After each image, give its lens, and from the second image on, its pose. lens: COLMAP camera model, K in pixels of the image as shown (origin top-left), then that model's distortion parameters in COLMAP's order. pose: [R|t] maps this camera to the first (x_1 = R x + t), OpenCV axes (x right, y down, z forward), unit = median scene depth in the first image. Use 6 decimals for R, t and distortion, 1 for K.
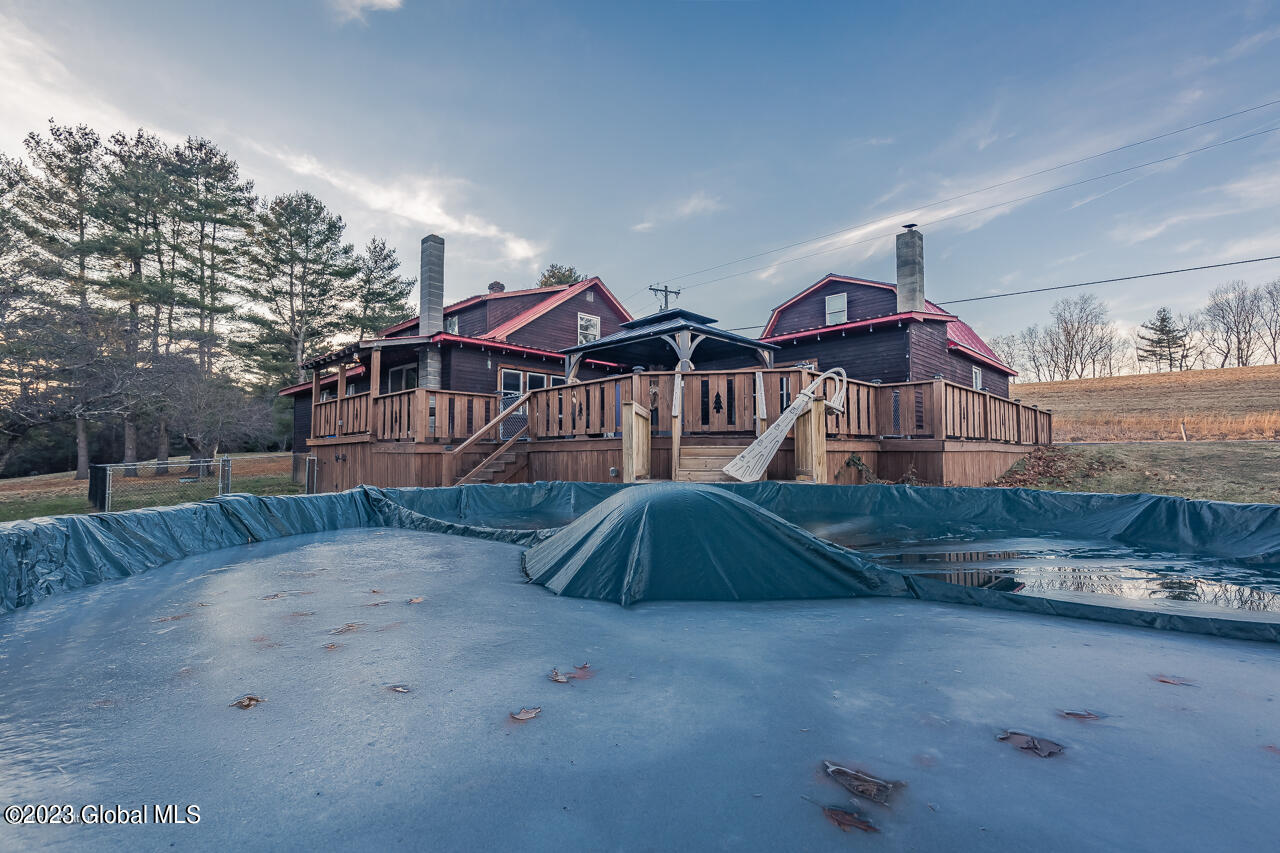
lens RADIAL K [[574.9, 0, 641.0], [0, 574.9, 434.7], [0, 0, 1]] dist [0.007229, -0.001619]
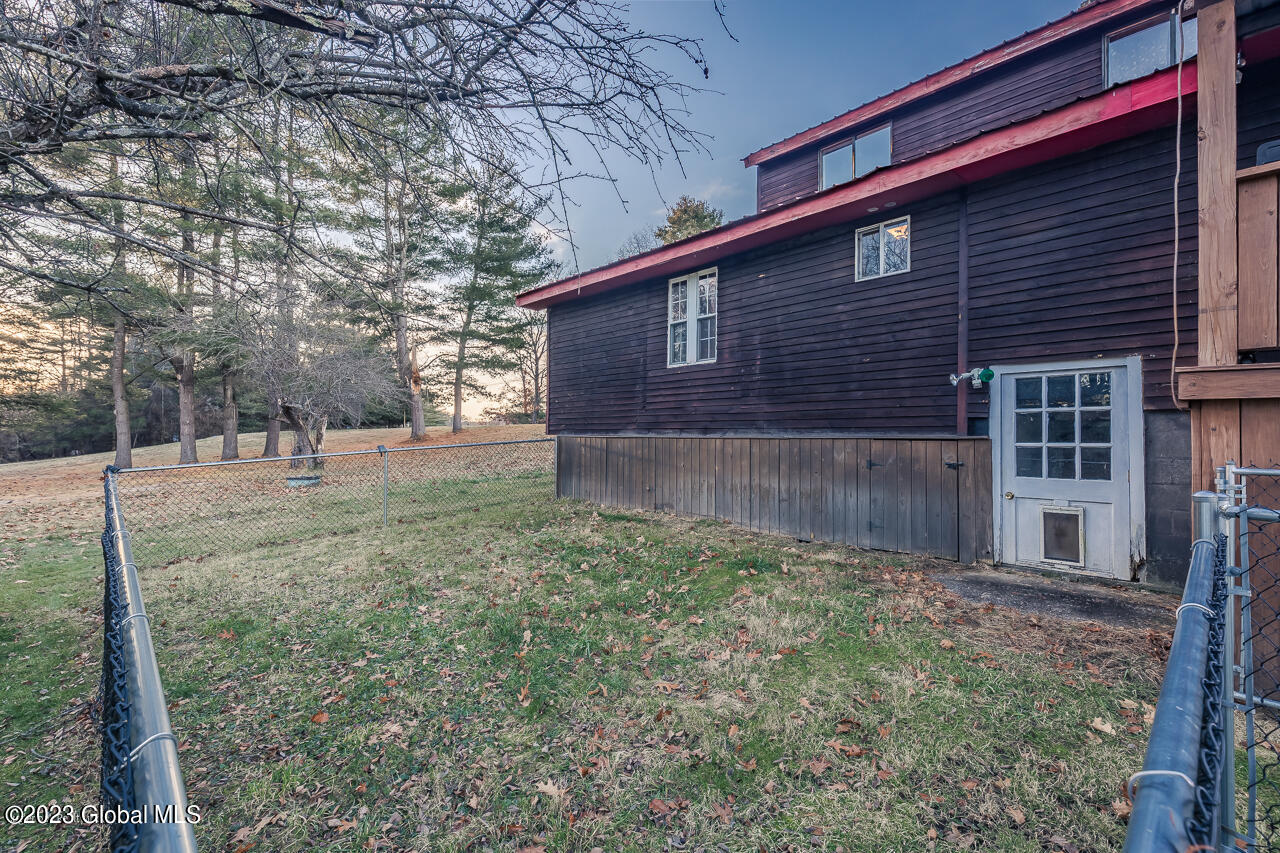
lens RADIAL K [[574.9, 0, 636.6], [0, 574.9, 427.0], [0, 0, 1]] dist [0.007229, -0.001619]
pose [[0.998642, 0.004062, -0.051931, -0.233067], [-0.002794, 0.999697, 0.024471, 0.007163], [0.052014, -0.024293, 0.998351, 0.253500]]
